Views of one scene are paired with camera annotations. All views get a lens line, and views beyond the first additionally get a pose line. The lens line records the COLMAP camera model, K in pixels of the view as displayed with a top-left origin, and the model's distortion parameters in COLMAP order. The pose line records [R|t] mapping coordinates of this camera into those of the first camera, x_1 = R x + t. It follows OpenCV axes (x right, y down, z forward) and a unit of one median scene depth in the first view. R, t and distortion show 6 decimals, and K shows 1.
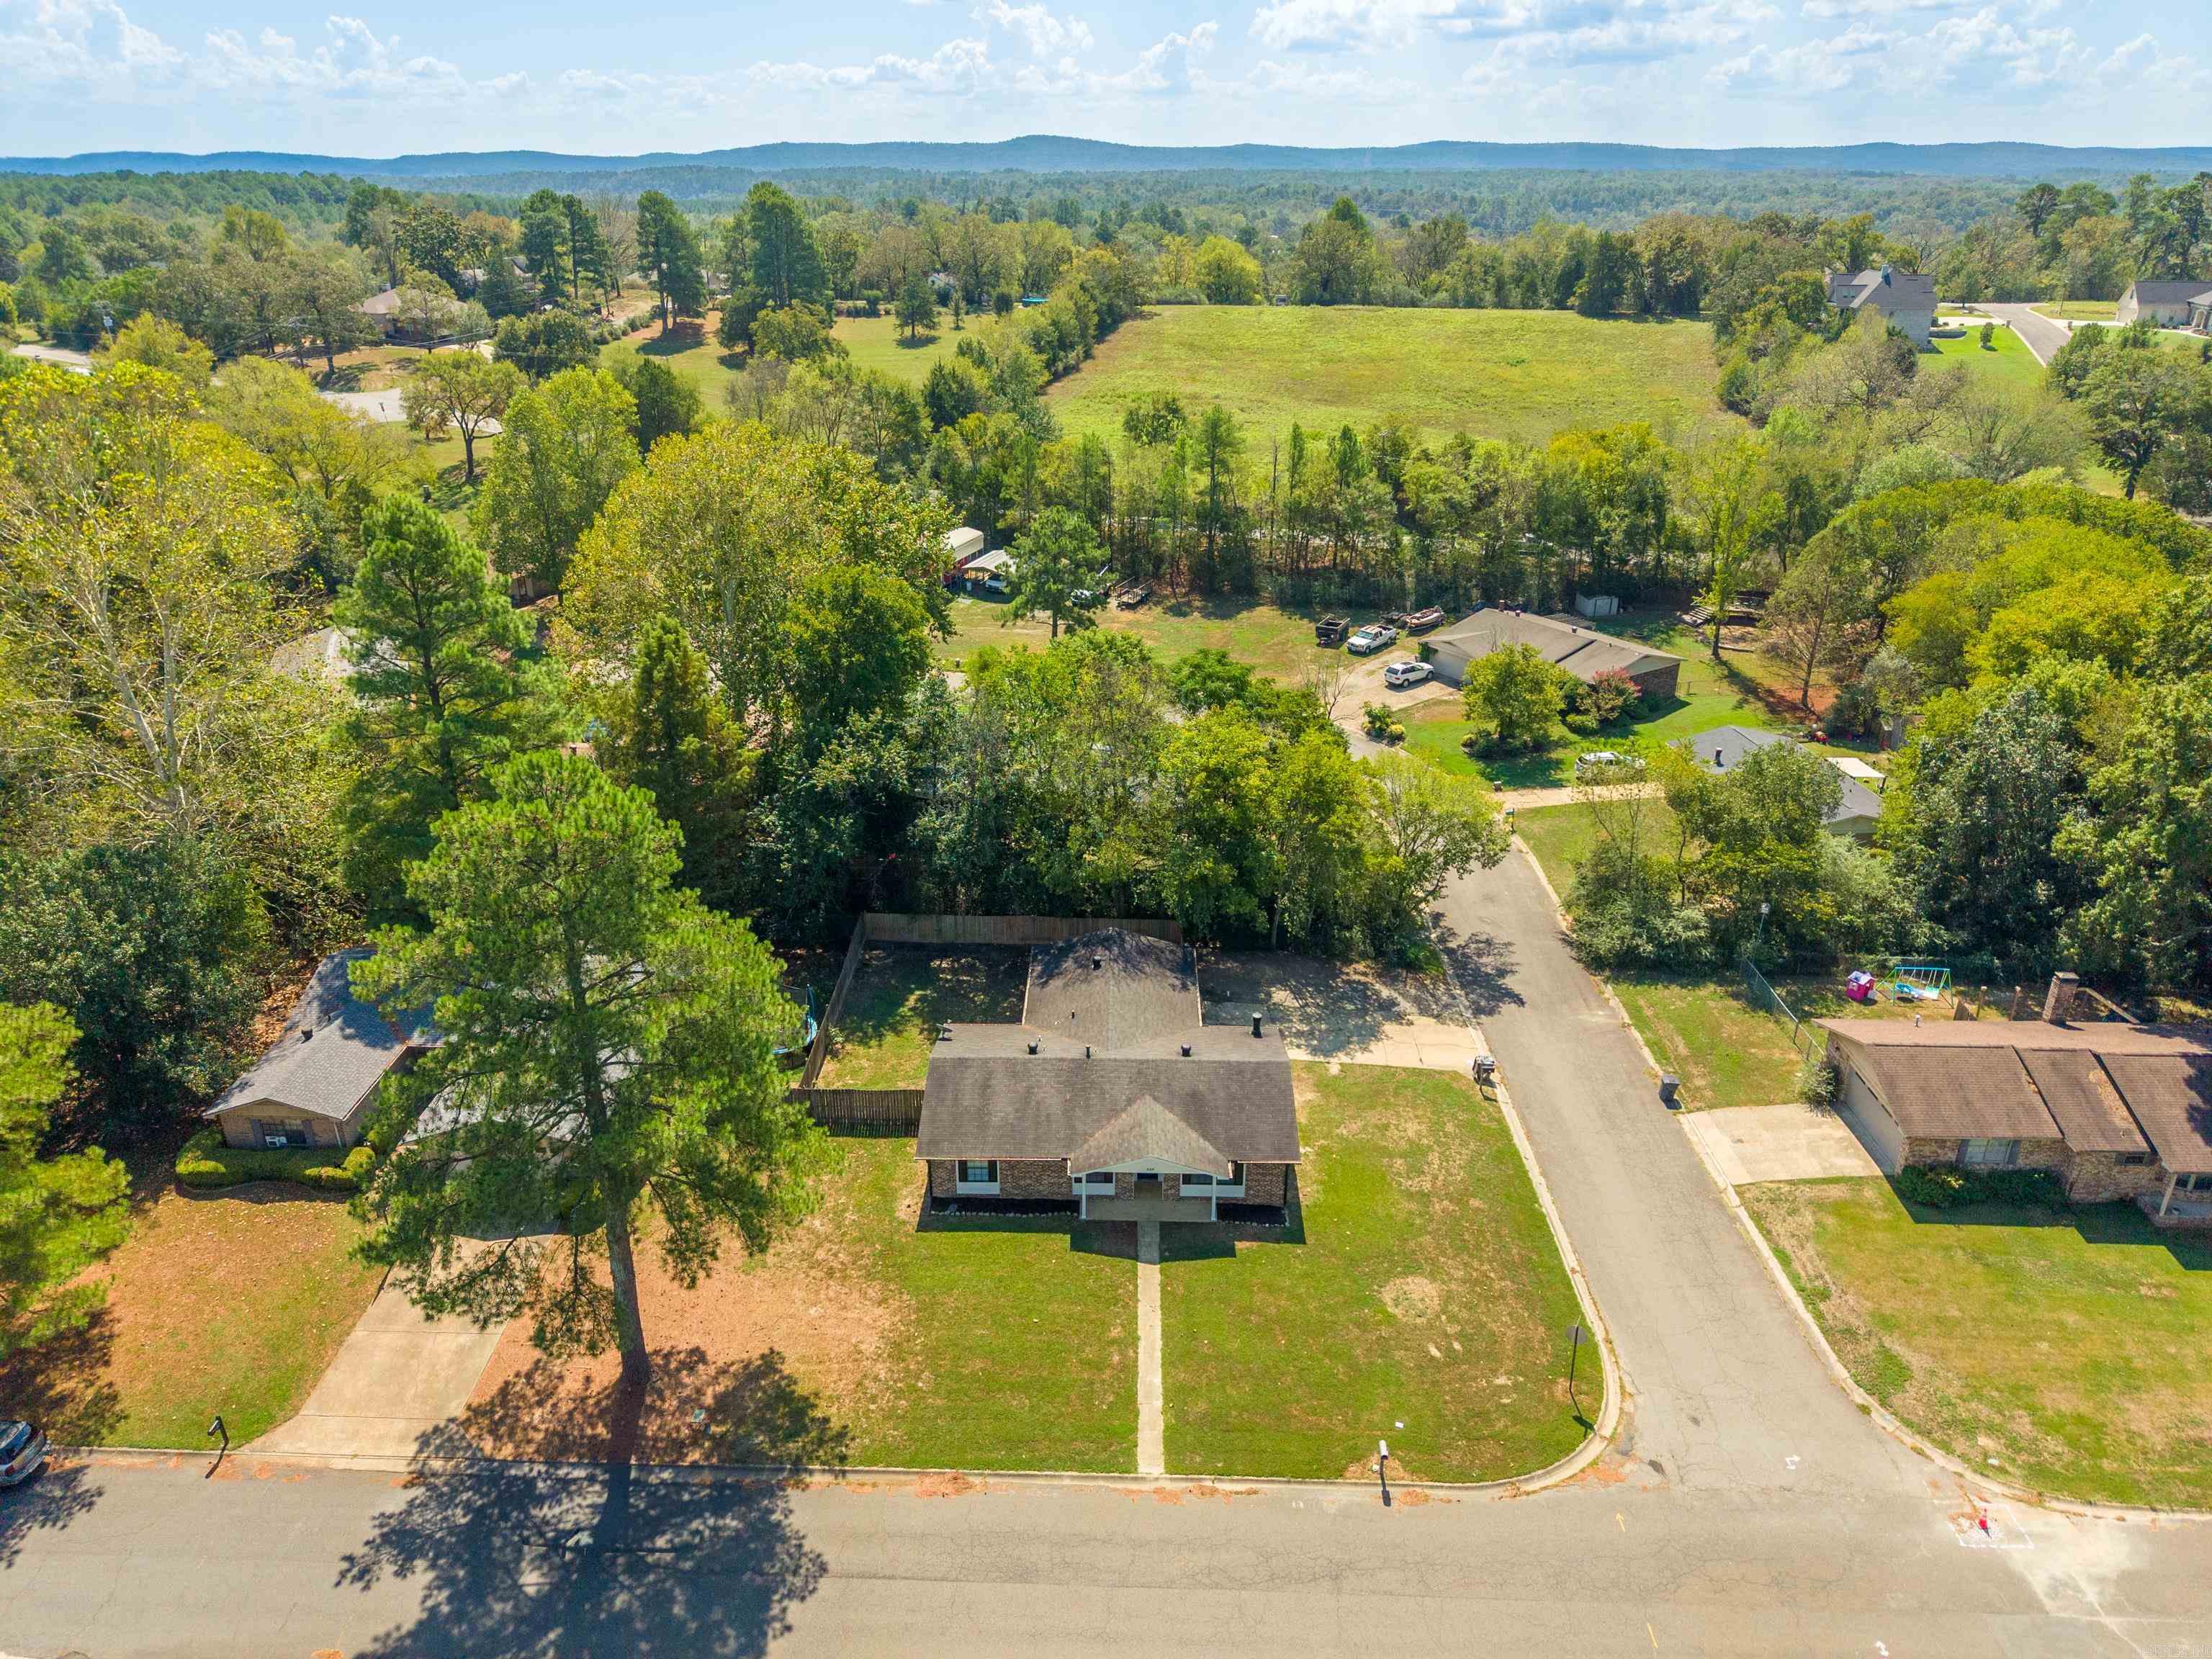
lens RADIAL K [[1486.9, 0, 1110.2], [0, 1486.9, 820.9], [0, 0, 1]] dist [0.020138, -0.019247]
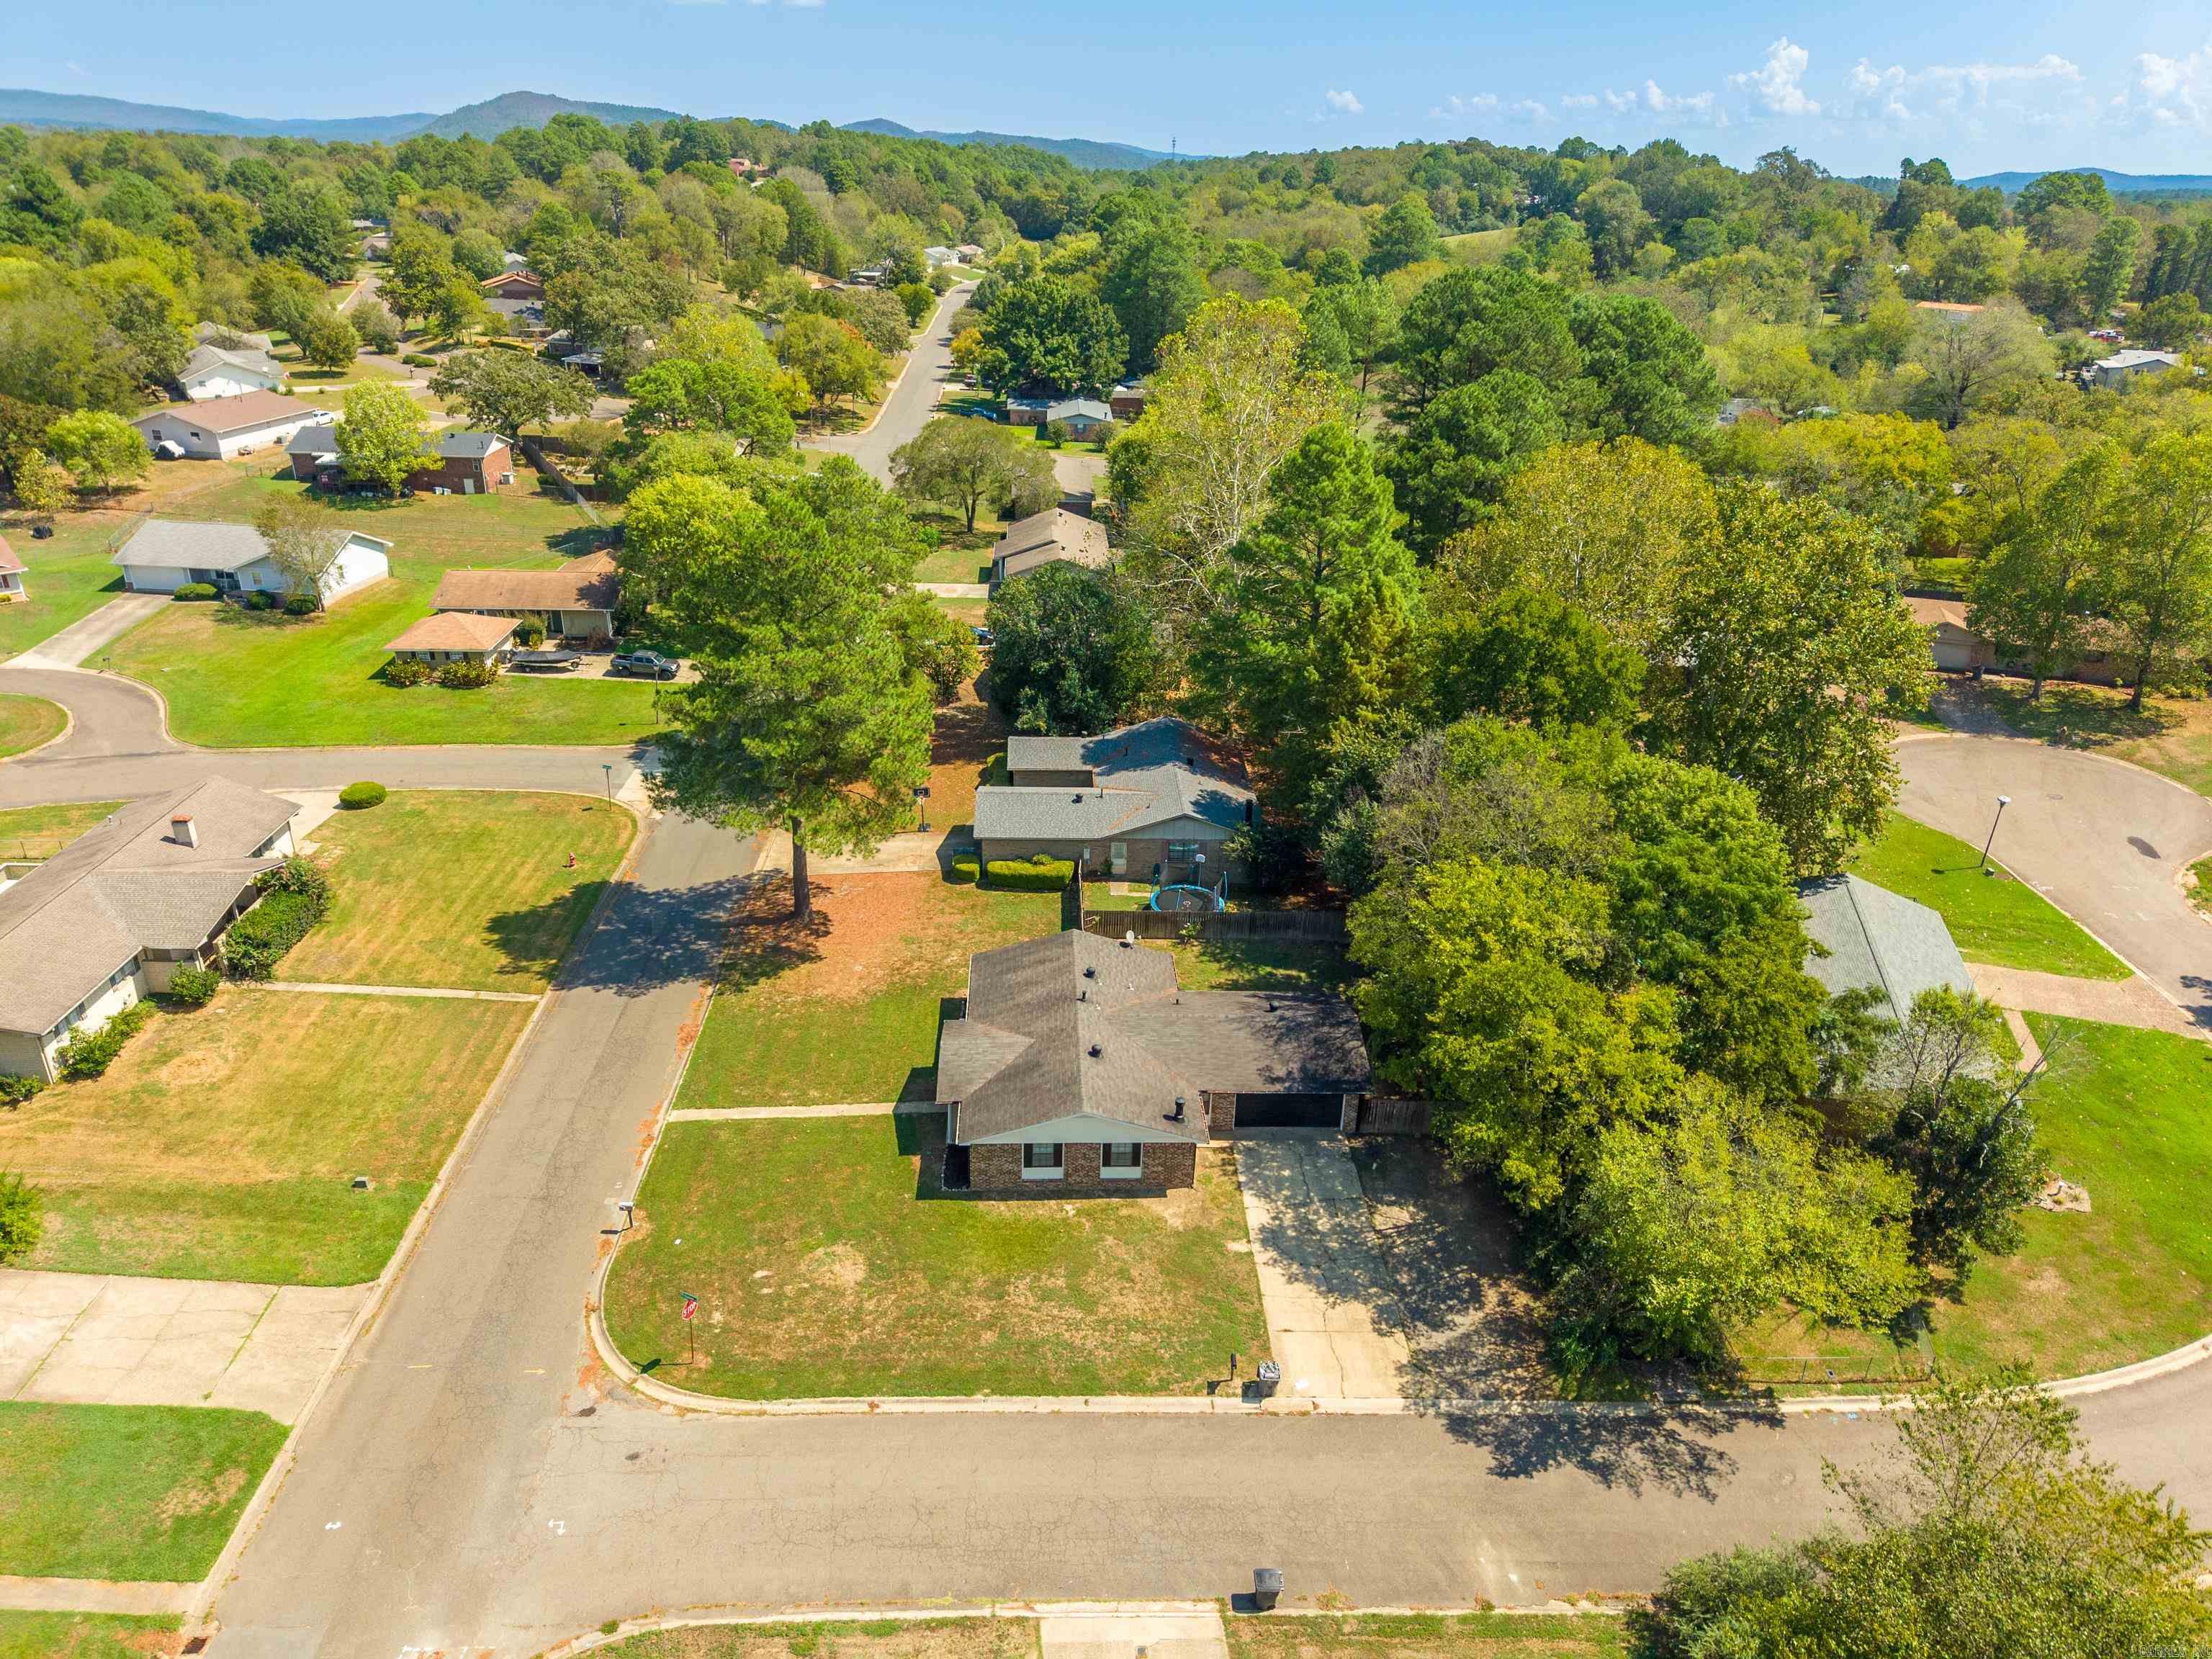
lens RADIAL K [[1486.9, 0, 1110.2], [0, 1486.9, 820.9], [0, 0, 1]] dist [0.020138, -0.019247]
pose [[0.064436, 0.401066, -0.913780, 0.737211], [-0.423808, 0.840002, 0.338799, -0.259190], [0.903457, 0.365436, 0.224101, 0.599649]]
